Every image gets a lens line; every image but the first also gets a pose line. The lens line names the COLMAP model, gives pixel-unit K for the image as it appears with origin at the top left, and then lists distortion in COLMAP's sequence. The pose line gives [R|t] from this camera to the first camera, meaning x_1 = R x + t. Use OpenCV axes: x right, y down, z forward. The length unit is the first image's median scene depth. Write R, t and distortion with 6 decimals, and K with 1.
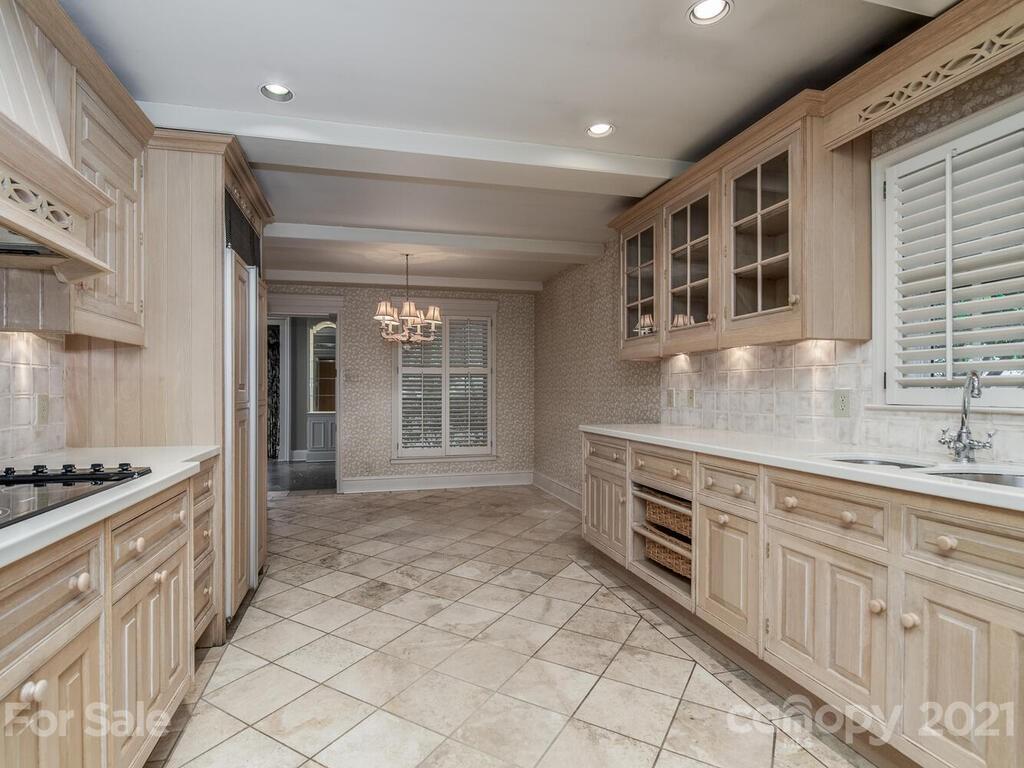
lens RADIAL K [[557.9, 0, 507.8], [0, 557.9, 386.3], [0, 0, 1]] dist [0.002645, -0.000226]
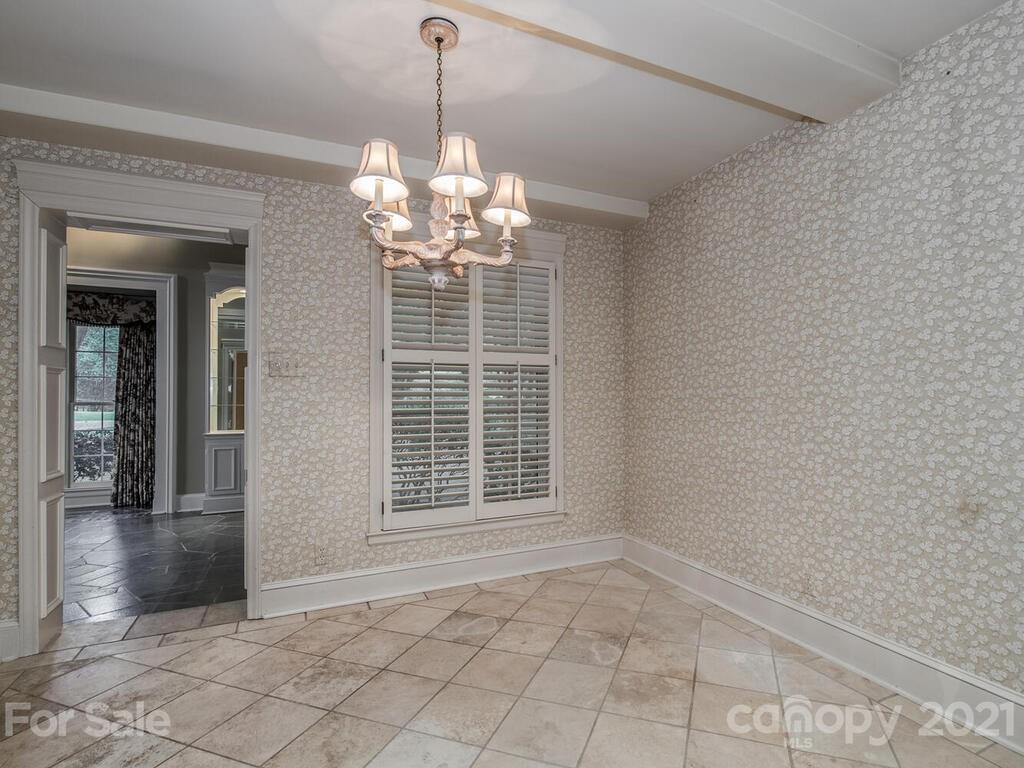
lens RADIAL K [[465.9, 0, 517.6], [0, 465.9, 390.4], [0, 0, 1]] dist [-0.000888, -0.000133]
pose [[0.981684, -0.000386, 0.190514, -0.154882], [0.001915, 0.999967, -0.007842, 0.006095], [-0.190505, 0.008063, 0.981653, 0.558471]]
